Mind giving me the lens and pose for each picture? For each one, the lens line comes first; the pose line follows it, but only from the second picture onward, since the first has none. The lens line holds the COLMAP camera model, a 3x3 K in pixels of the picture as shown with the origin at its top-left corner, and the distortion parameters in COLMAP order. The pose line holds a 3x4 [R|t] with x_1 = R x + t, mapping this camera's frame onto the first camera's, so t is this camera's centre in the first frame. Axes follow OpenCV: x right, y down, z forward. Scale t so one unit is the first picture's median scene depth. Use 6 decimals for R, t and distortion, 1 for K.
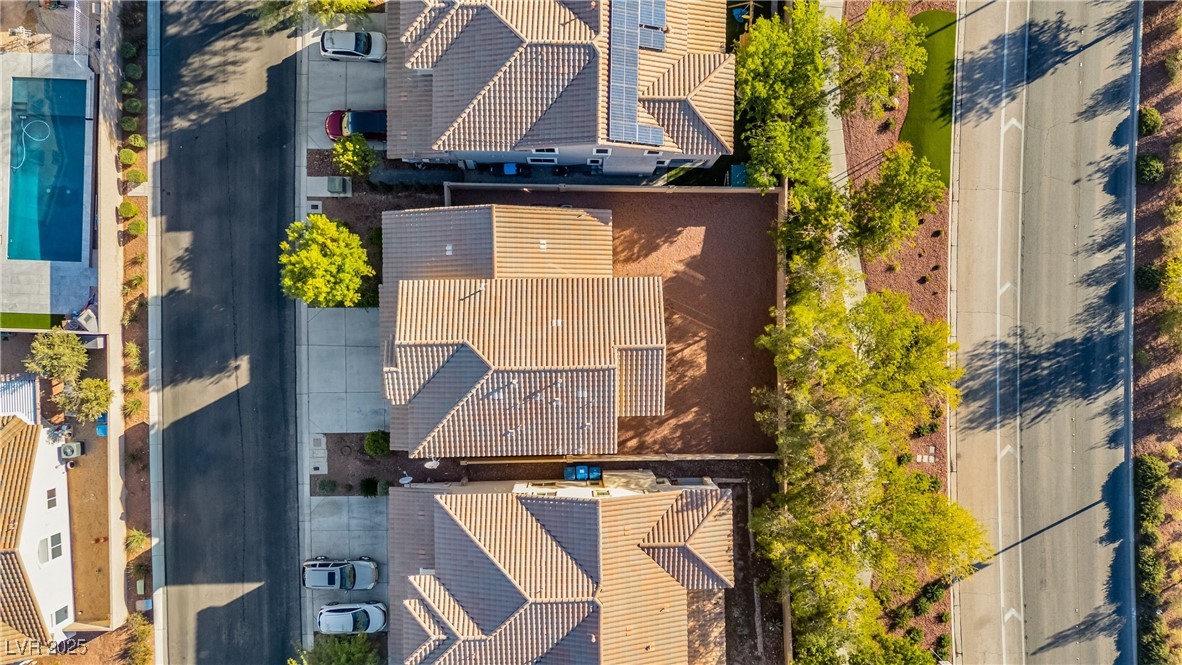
lens RADIAL K [[884.5, 0, 590.7], [0, 884.5, 299.3], [0, 0, 1]] dist [0.036310, -0.001951]
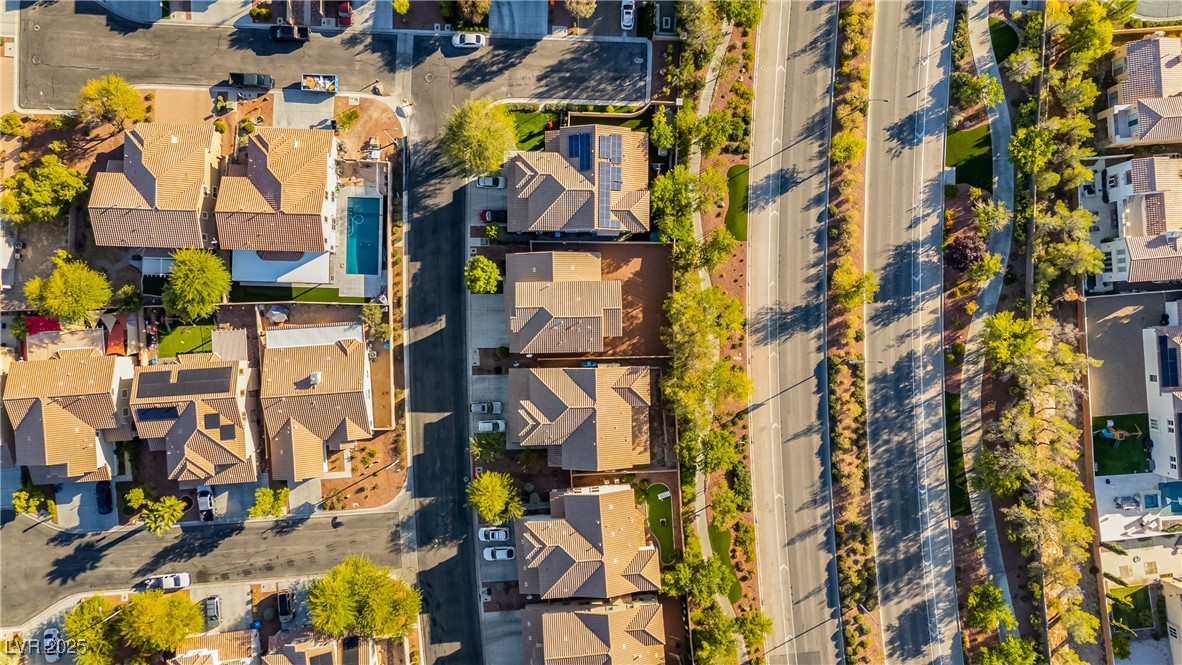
lens RADIAL K [[871.3, 0, 591.0], [0, 871.3, 332.5], [0, 0, 1]] dist [0.046823, -0.003791]
pose [[0.999971, -0.004975, -0.005829, 0.009266], [0.005225, 0.999030, 0.043720, 0.011818], [0.005606, -0.043749, 0.999027, -1.294181]]
